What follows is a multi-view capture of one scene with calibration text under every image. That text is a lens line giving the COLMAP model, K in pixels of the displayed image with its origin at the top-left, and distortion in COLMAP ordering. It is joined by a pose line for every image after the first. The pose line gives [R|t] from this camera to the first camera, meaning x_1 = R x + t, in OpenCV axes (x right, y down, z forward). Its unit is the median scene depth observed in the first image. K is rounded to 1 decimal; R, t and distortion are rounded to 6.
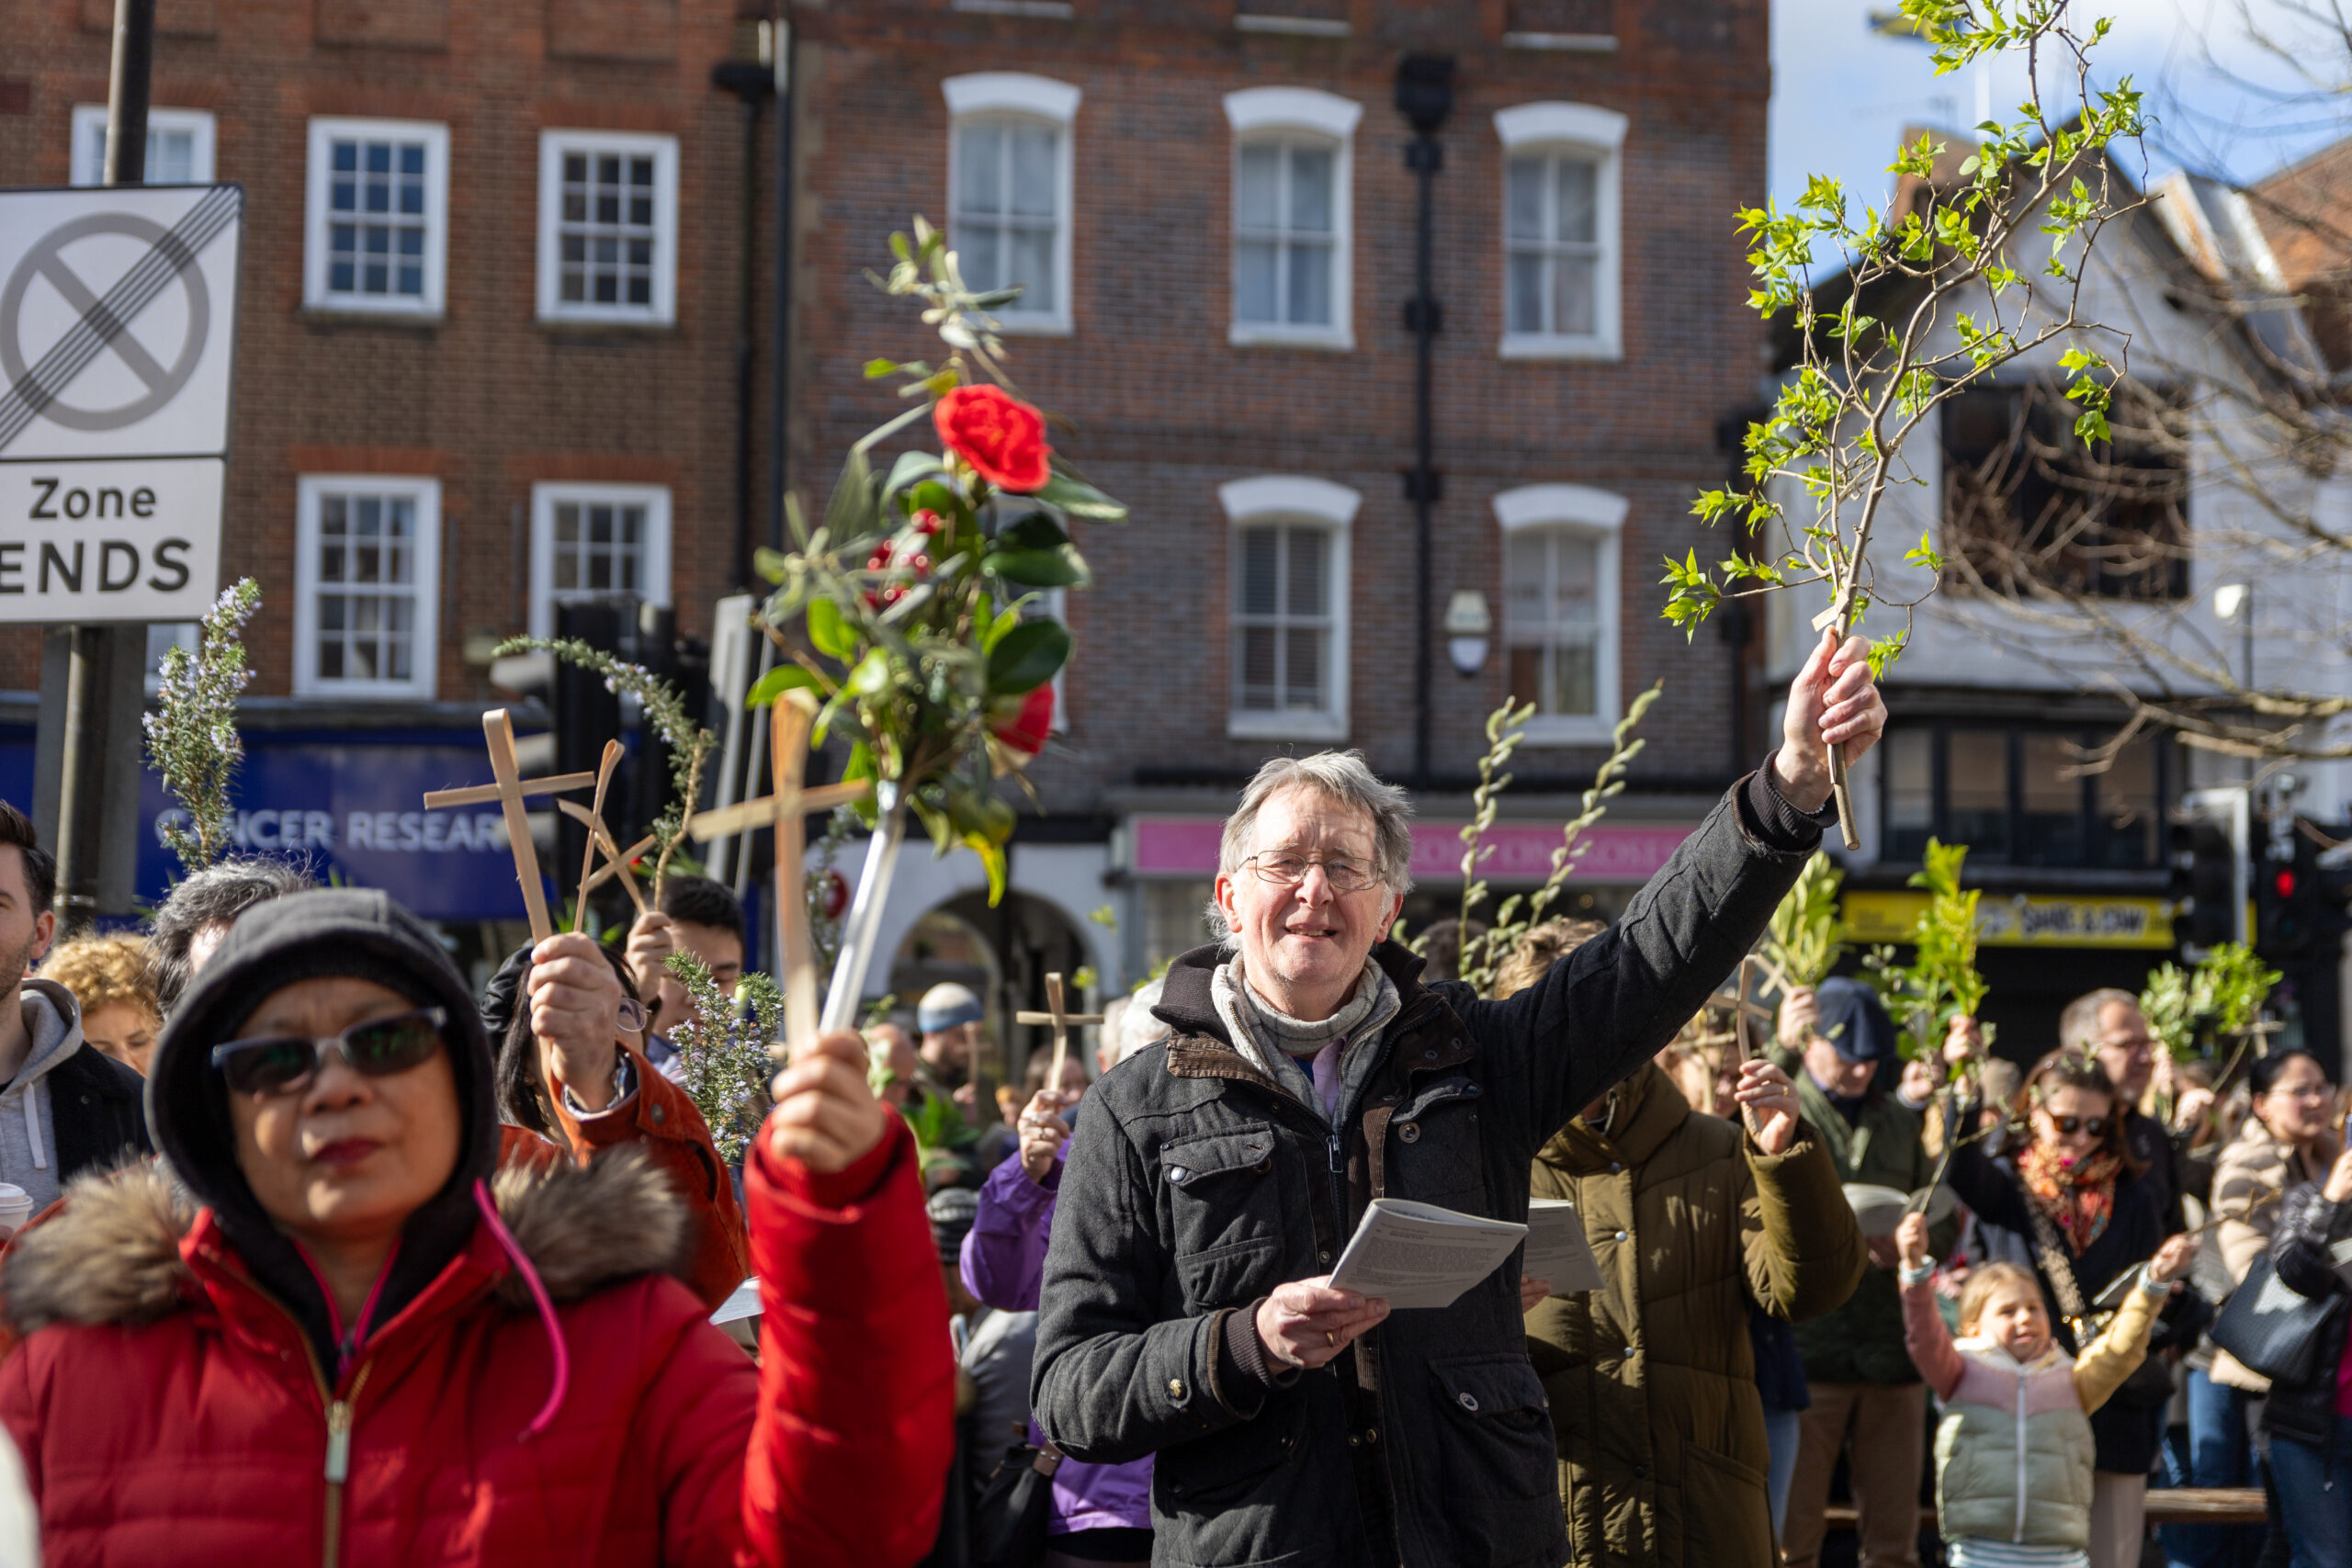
lens RADIAL K [[3155.1, 0, 1176.0], [0, 3155.1, 784.0], [0, 0, 1]] dist [0.001215, 0.007177]
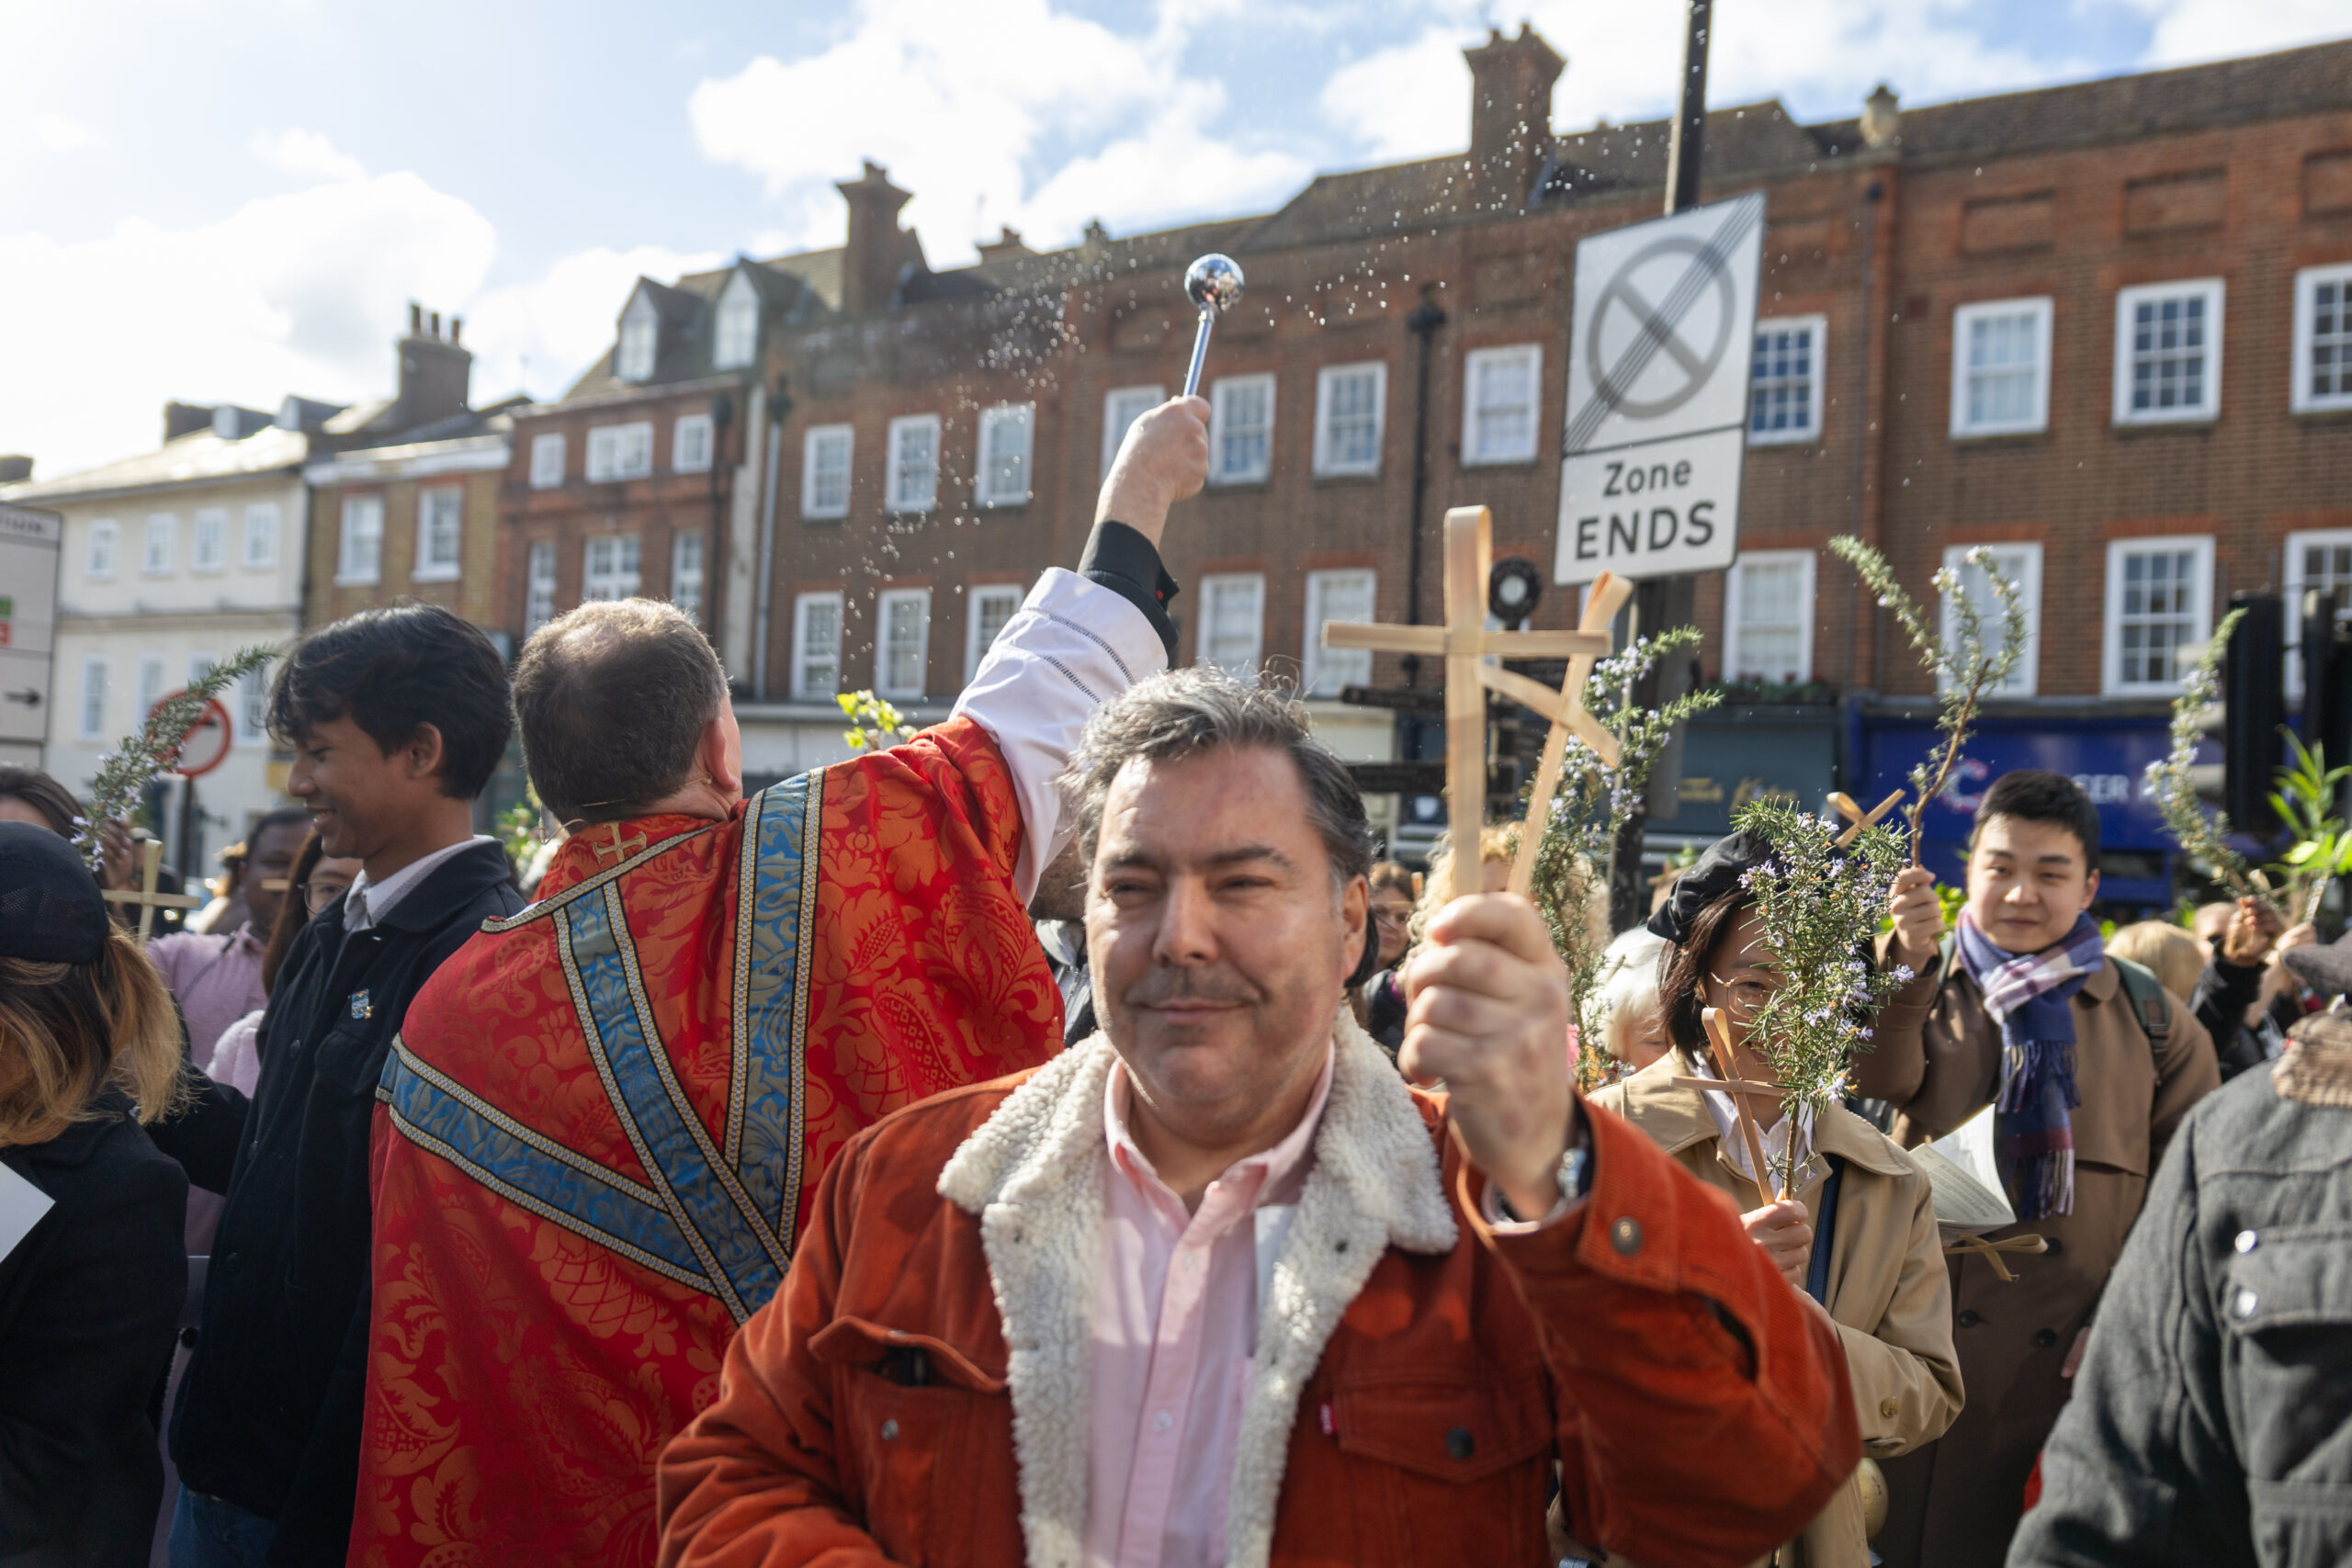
lens RADIAL K [[1977.4, 0, 1276.5], [0, 1977.4, 811.5], [0, 0, 1]] dist [-0.003746, 0.010068]
pose [[0.768664, 0.012223, -0.639536, 0.033493], [0.002176, 0.999762, 0.021724, 0.021517], [0.639649, -0.018090, 0.768454, 0.322056]]
